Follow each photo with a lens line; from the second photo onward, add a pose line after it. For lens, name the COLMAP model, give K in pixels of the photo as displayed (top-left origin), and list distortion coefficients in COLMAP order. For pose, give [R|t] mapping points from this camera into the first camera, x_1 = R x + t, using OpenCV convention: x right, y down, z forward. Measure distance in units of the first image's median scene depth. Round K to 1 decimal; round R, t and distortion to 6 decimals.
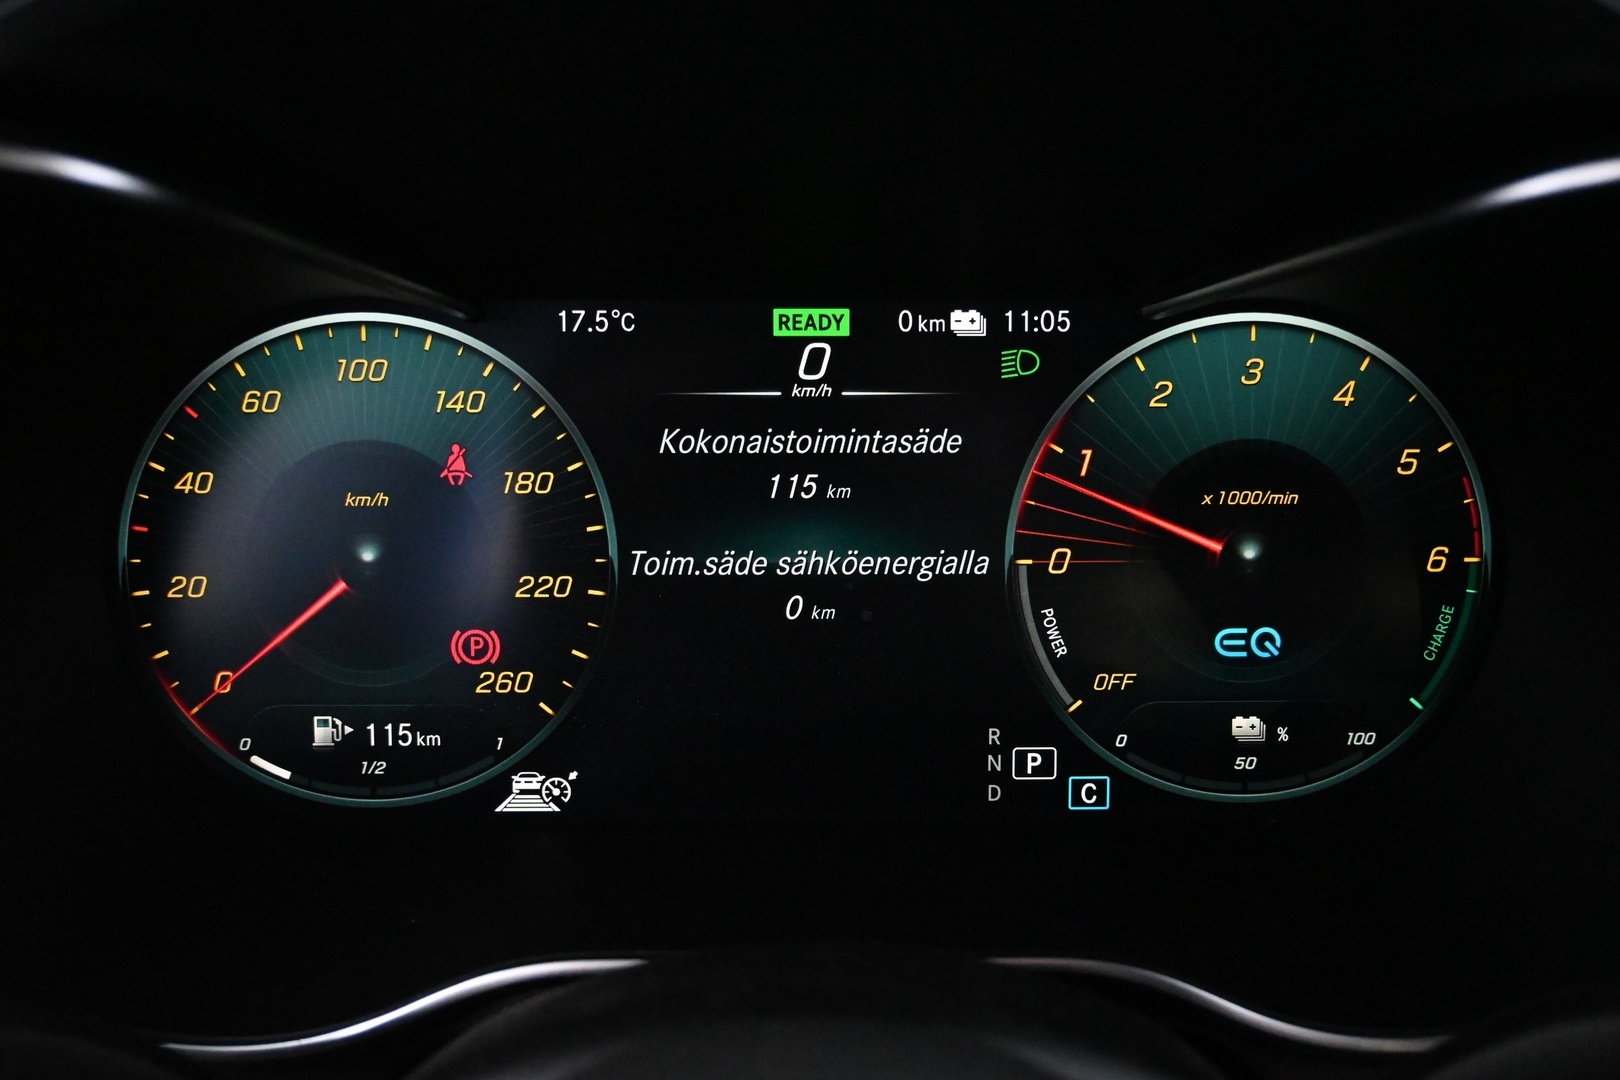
lens RADIAL K [[1408.4, 0, 801.8], [0, 1408.4, 544.7], [0, 0, 1]] dist [-0.007981, -0.001068]
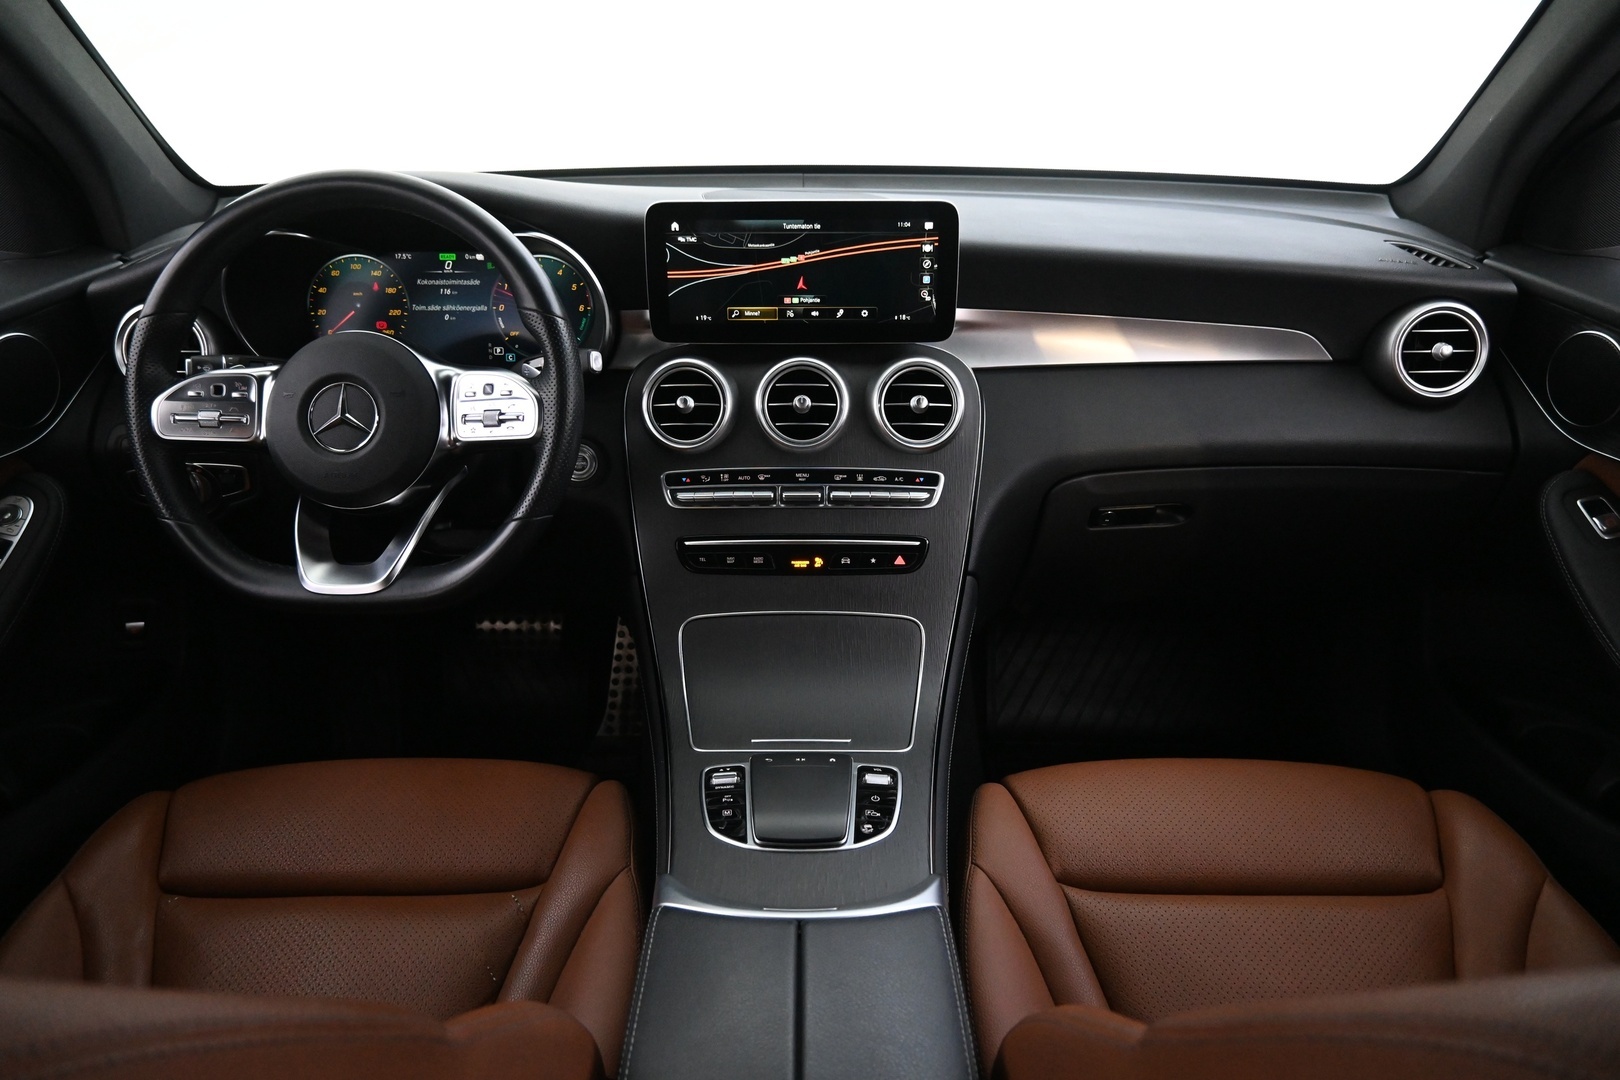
lens RADIAL K [[1101.7, 0, 832.1], [0, 1101.7, 572.1], [0, 0, 1]] dist [-0.022735, 0.000755]
pose [[0.999959, 0.008577, -0.002841, 1.340195], [-0.008213, 0.993914, 0.109852, 0.491232], [0.003766, -0.109824, 0.993944, -2.843086]]
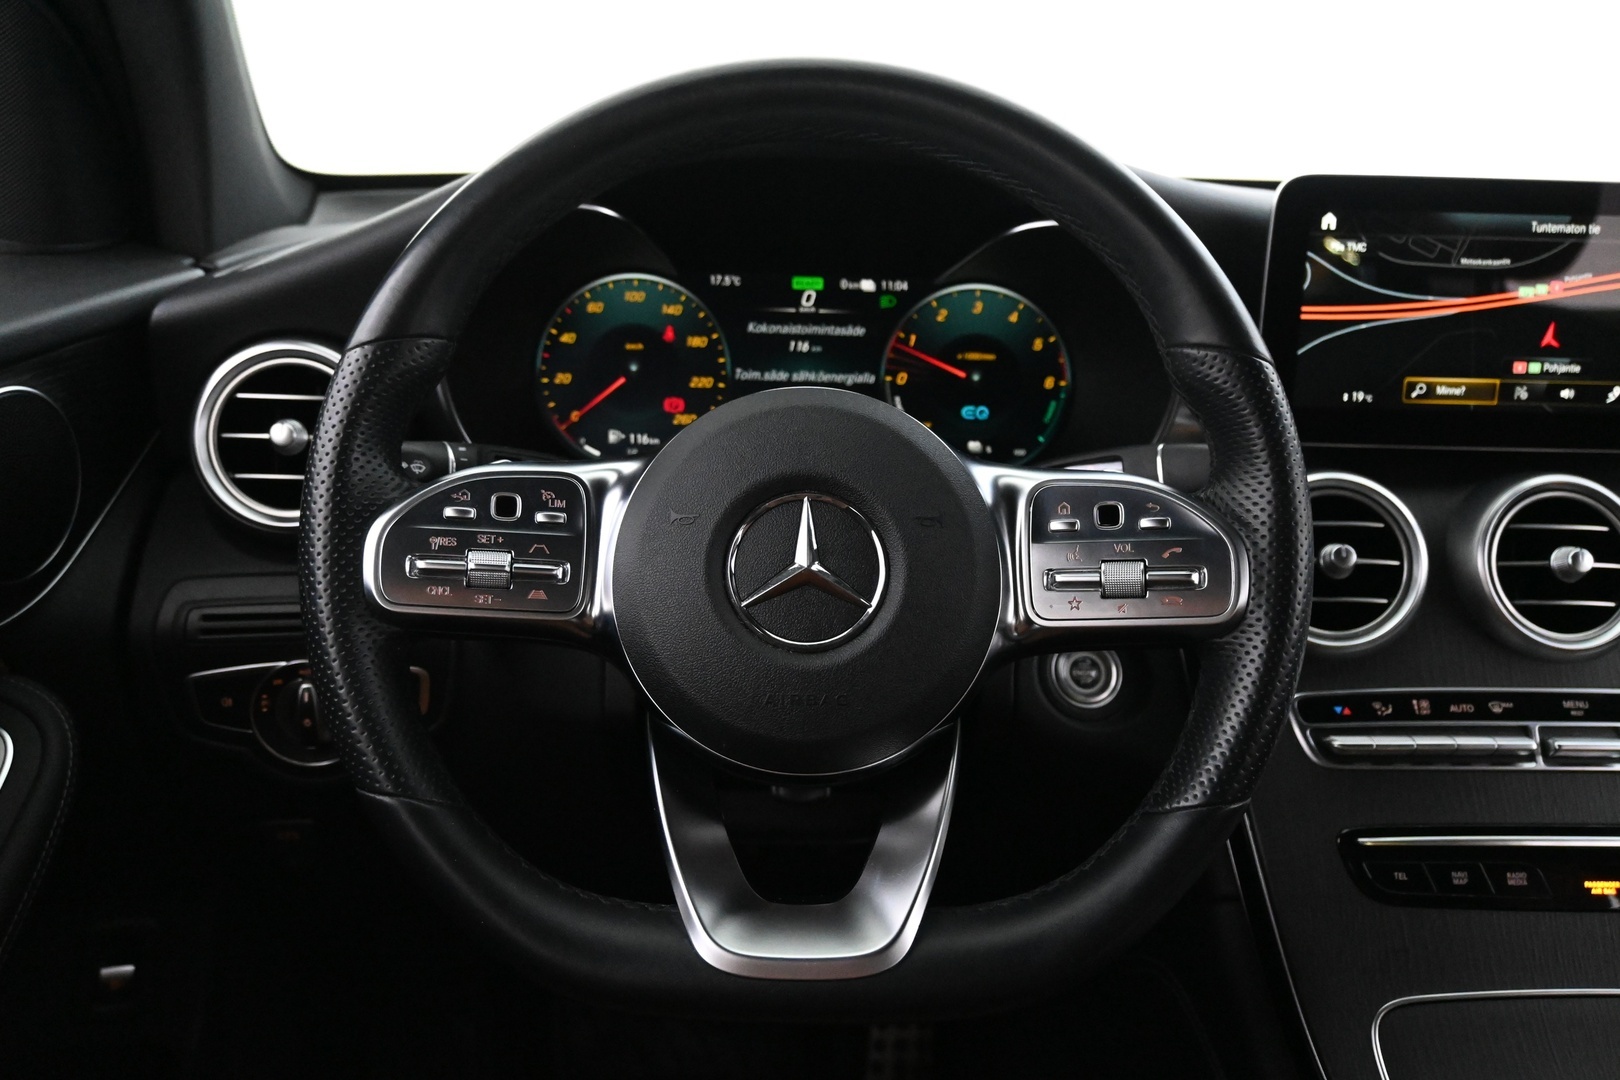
lens RADIAL K [[1384.5, 0, 780.2], [0, 1384.5, 563.9], [0, 0, 1]] dist [-0.012320, 0.011882]
pose [[0.999517, 0.024405, 0.019264, -0.080187], [-0.023327, 0.998252, -0.054298, 0.496029], [-0.020556, 0.053822, 0.998339, -1.513536]]
